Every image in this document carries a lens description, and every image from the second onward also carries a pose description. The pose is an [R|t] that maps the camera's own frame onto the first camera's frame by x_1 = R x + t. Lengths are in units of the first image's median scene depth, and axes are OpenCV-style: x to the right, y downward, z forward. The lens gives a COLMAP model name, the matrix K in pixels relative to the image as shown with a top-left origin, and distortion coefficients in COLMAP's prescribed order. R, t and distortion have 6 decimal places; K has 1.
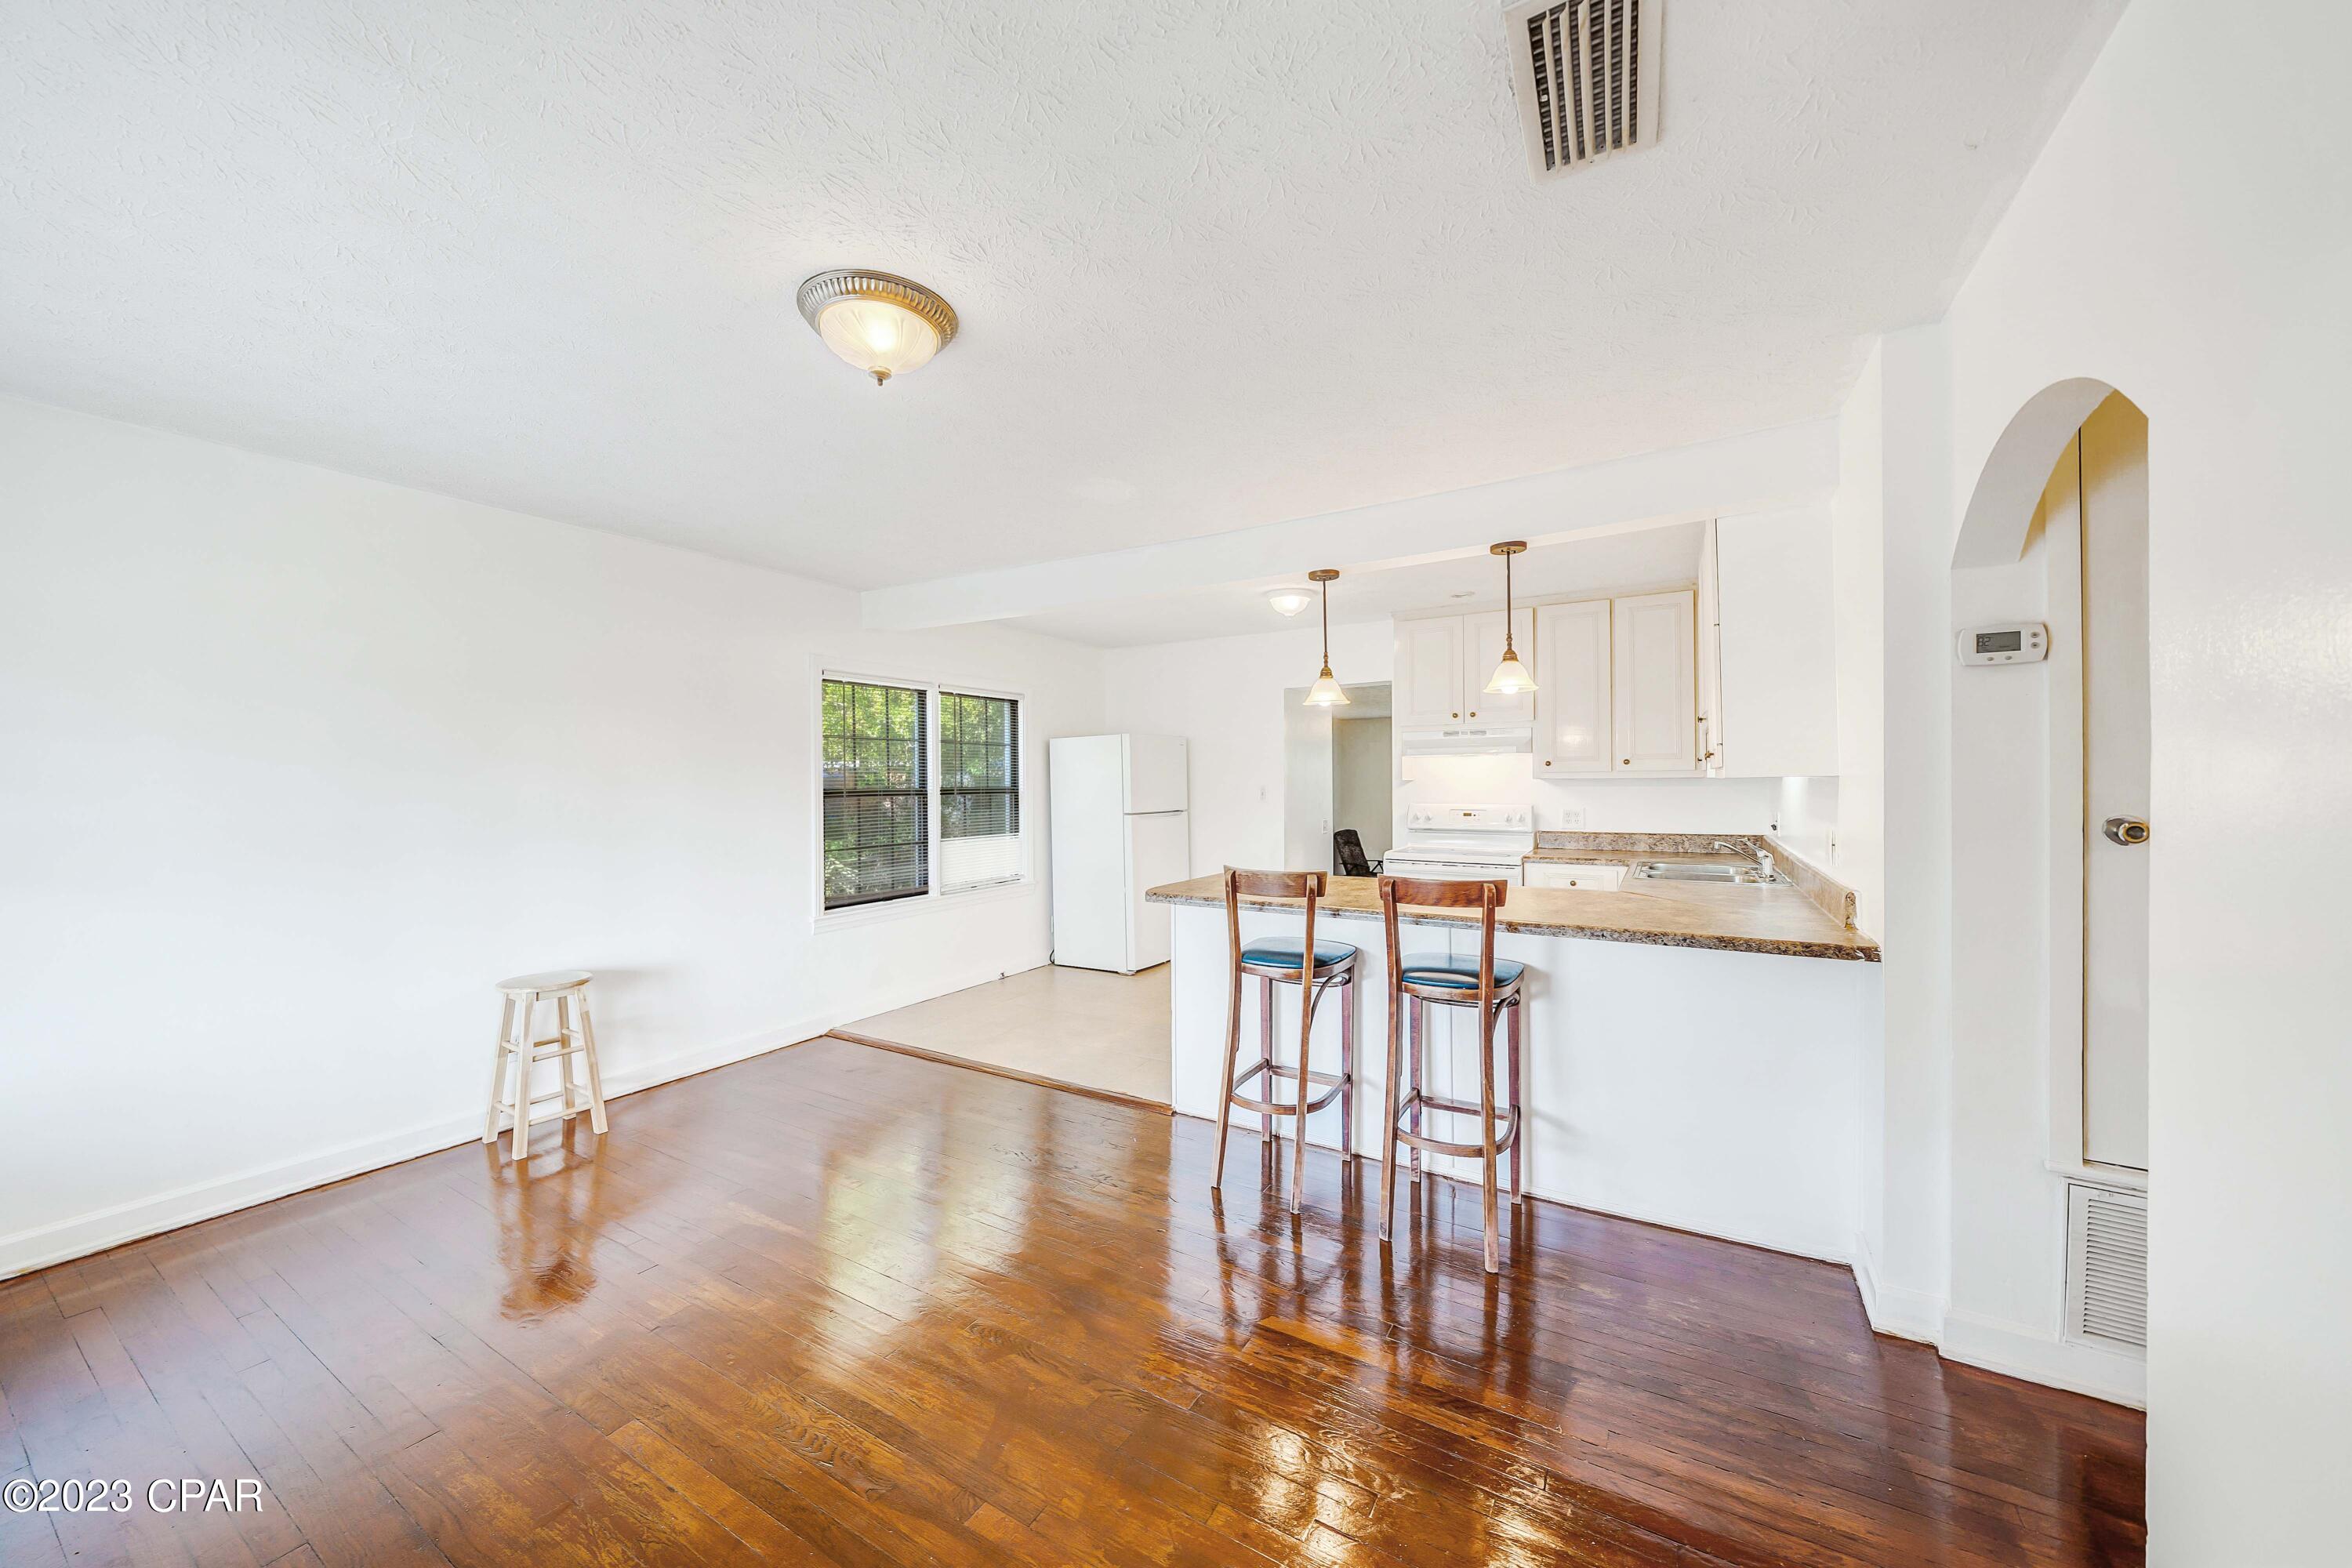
lens RADIAL K [[852.7, 0, 1184.5], [0, 852.7, 785.1], [0, 0, 1]] dist [-0.002230, -0.000116]
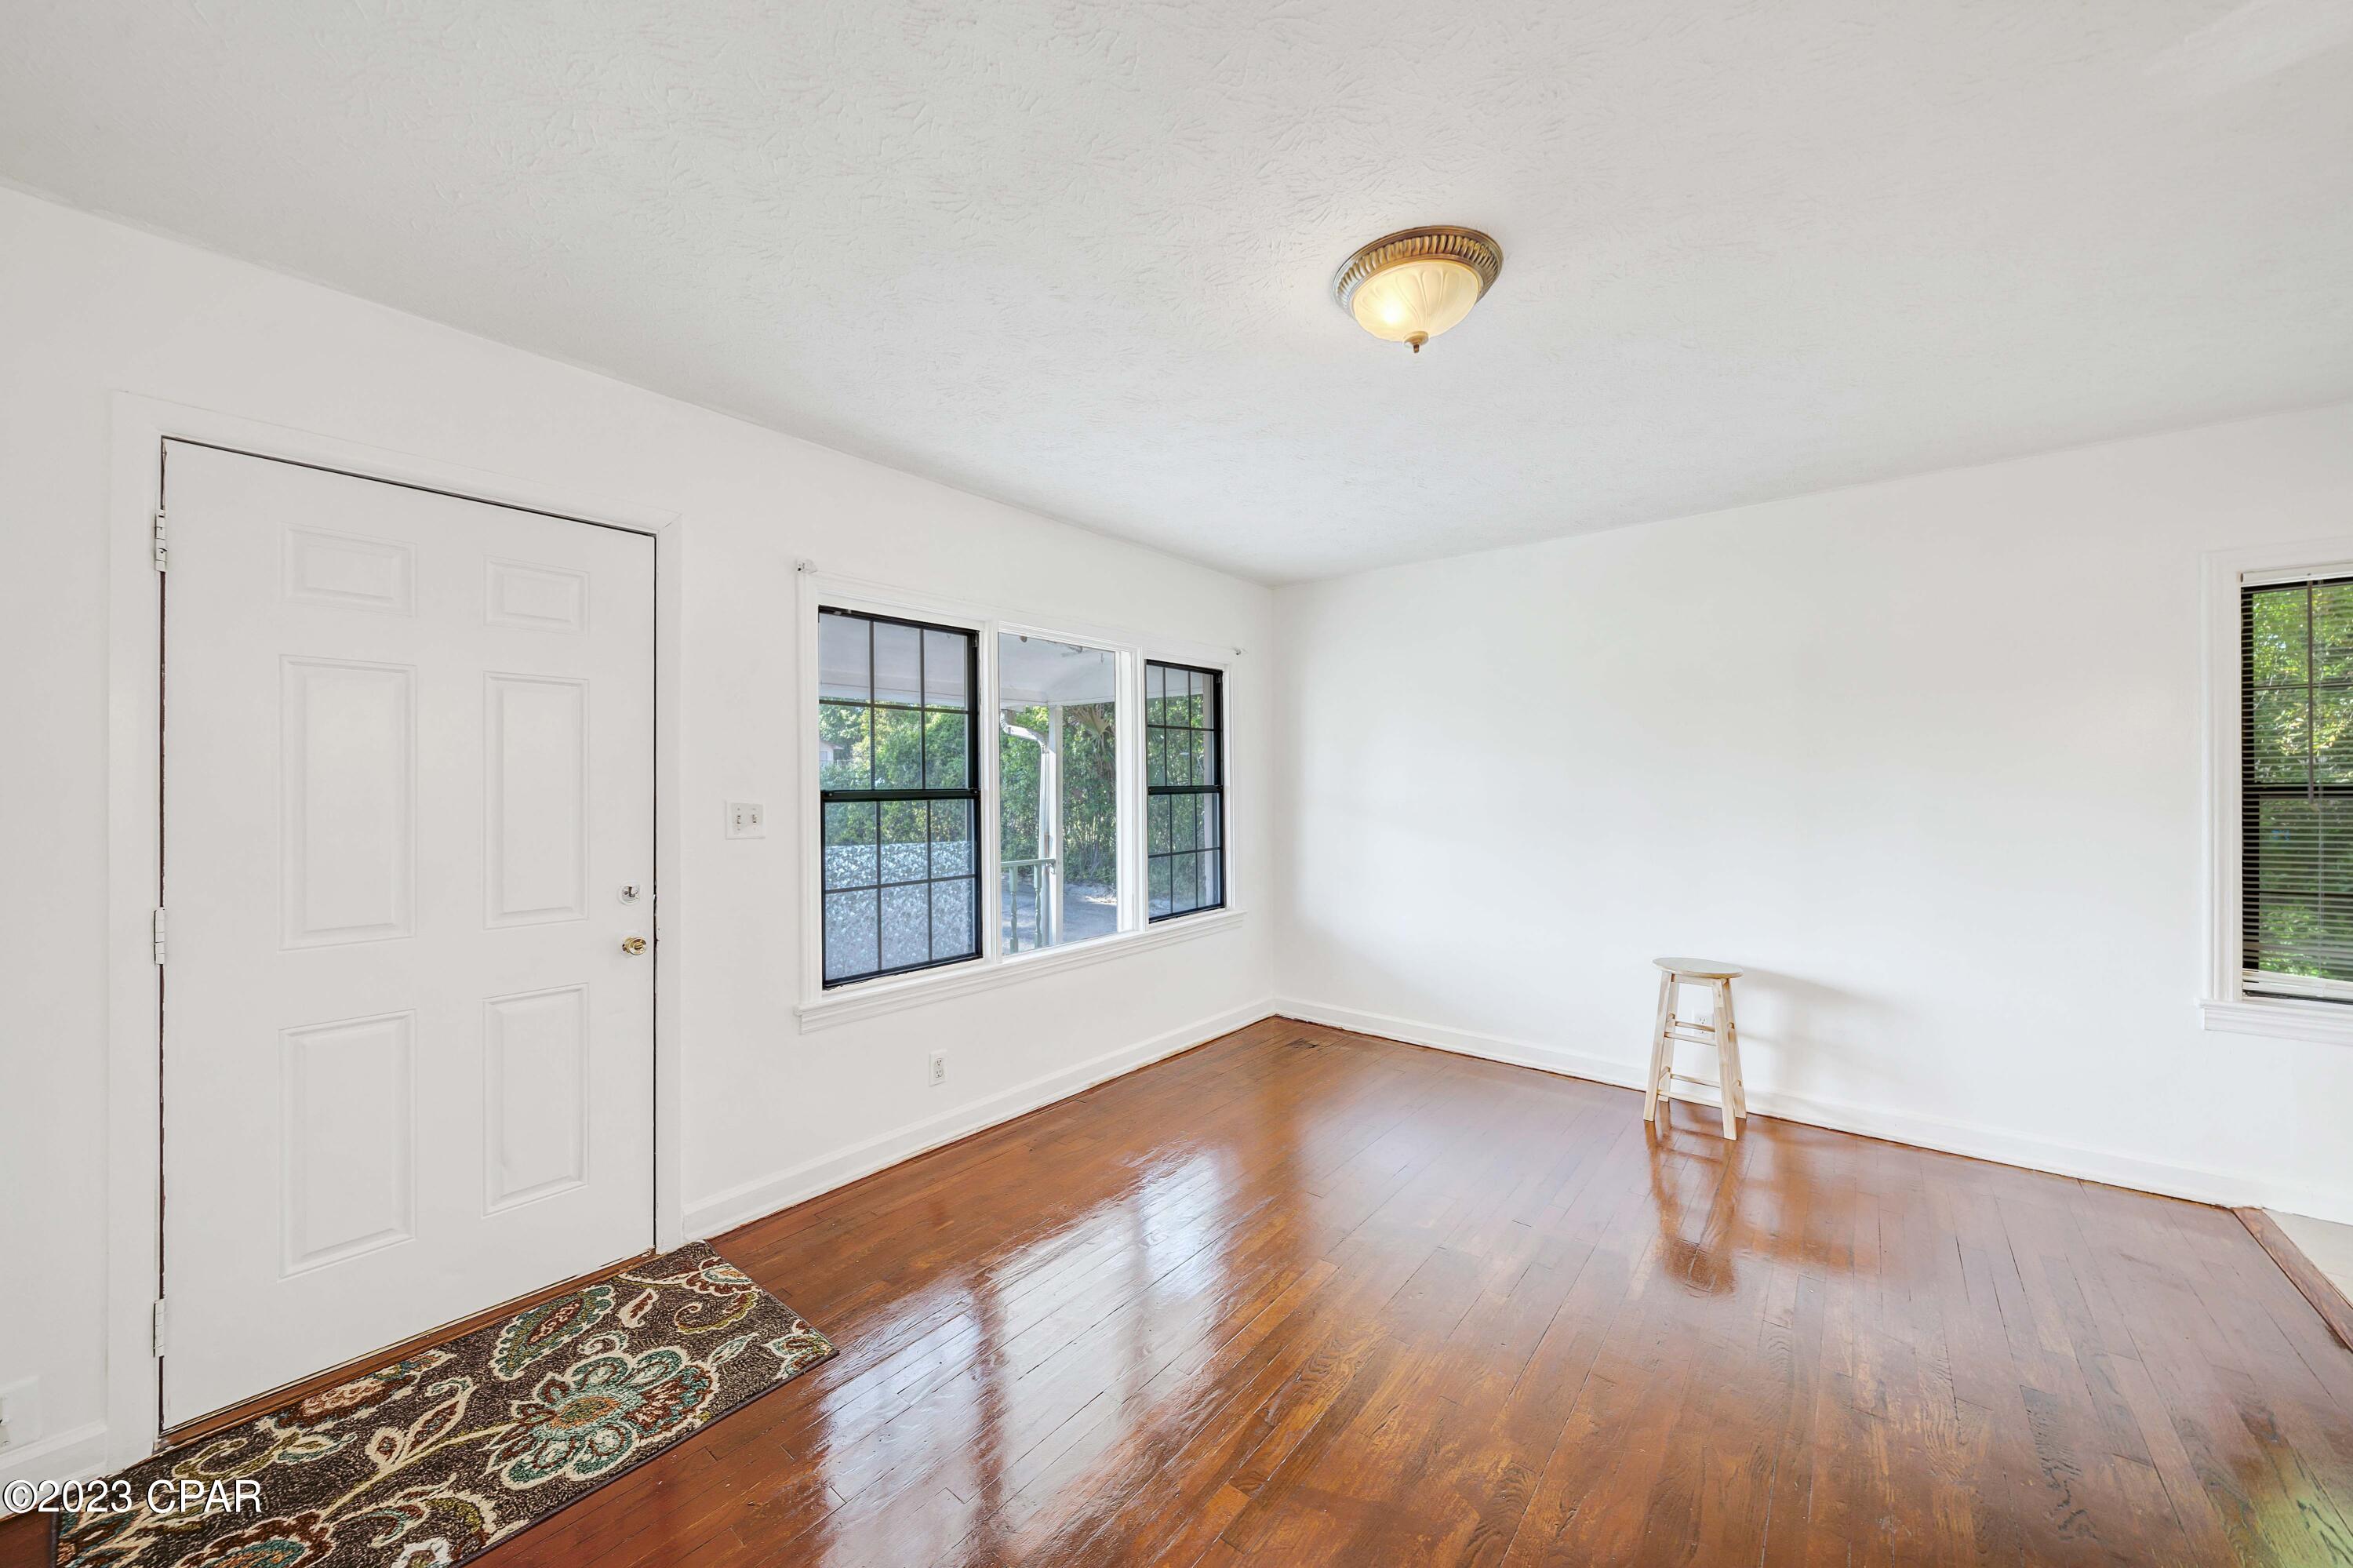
lens RADIAL K [[860.6, 0, 1146.2], [0, 860.6, 772.0], [0, 0, 1]] dist [0.000091, -0.000127]
pose [[-0.187184, -0.003546, -0.982318, 0.353453], [0.005193, 0.999976, -0.004599, -0.004009], [0.982311, -0.005962, -0.187161, 0.481470]]
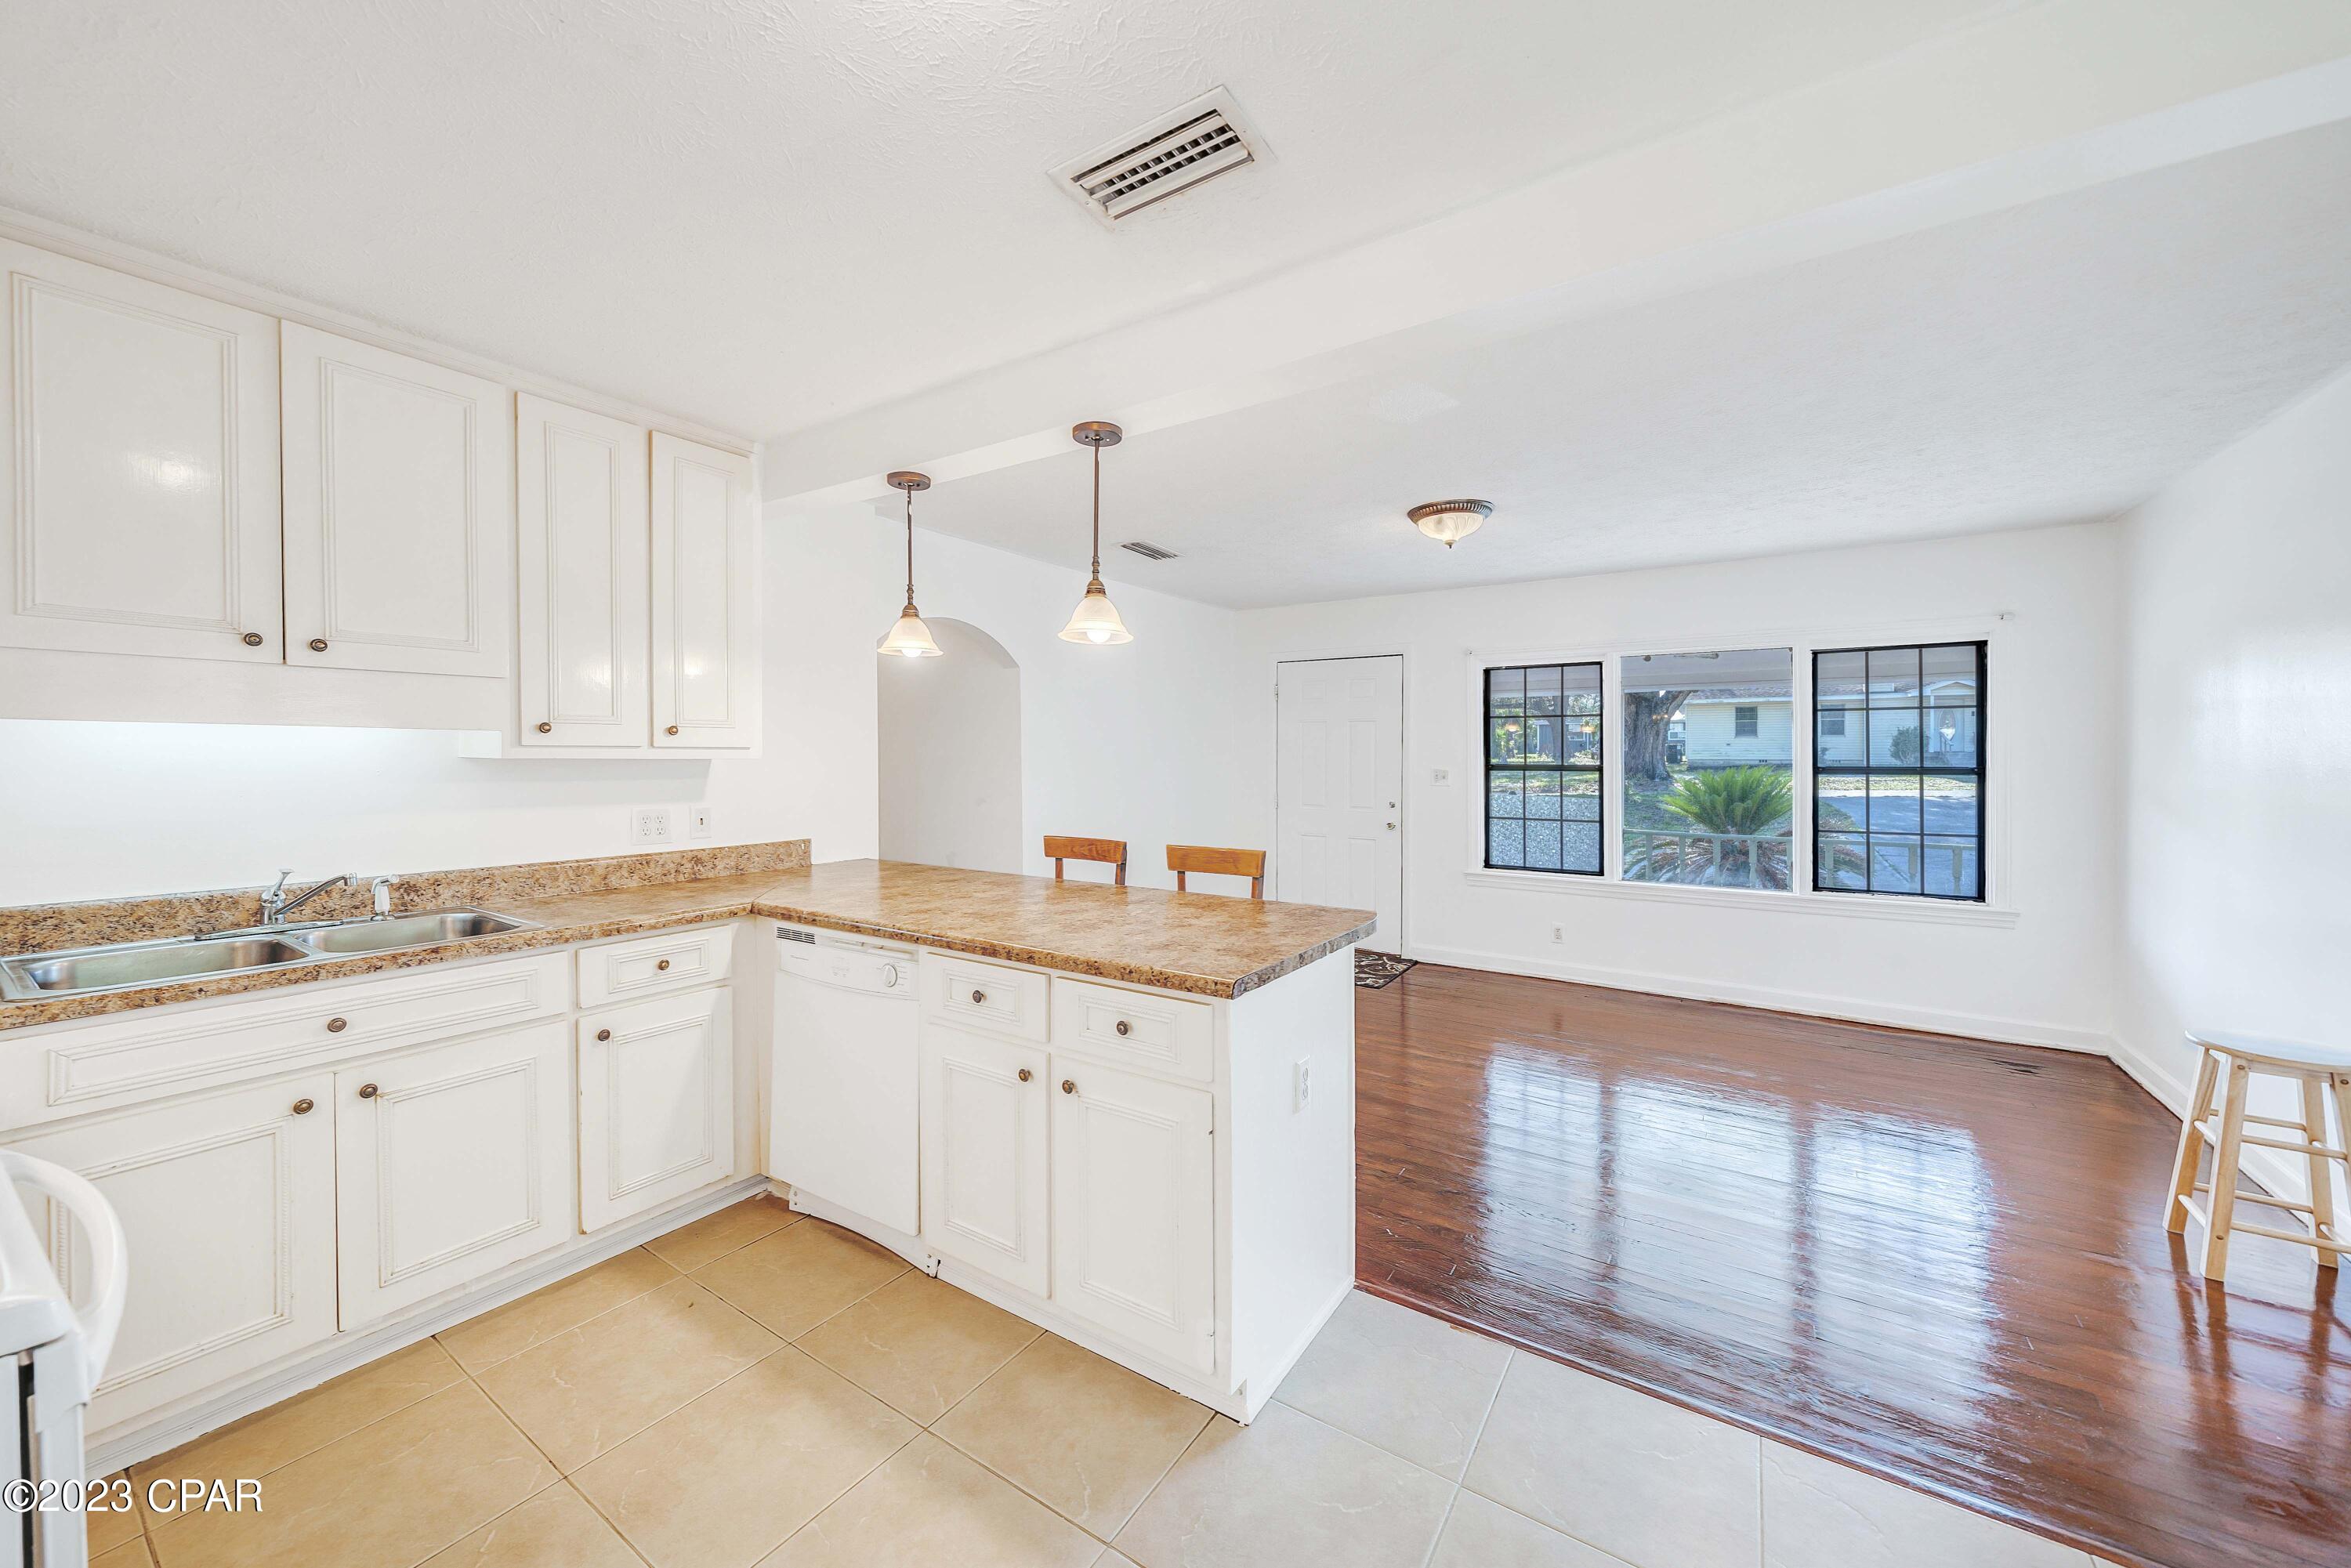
lens RADIAL K [[854.6, 0, 1168.1], [0, 854.6, 764.0], [0, 0, 1]] dist [-0.001061, -0.000086]
pose [[-0.999026, 0.002348, 0.044055, 0.071177], [0.002855, 0.999930, 0.011450, -0.011410], [-0.044025, 0.011565, -0.998964, 1.793971]]
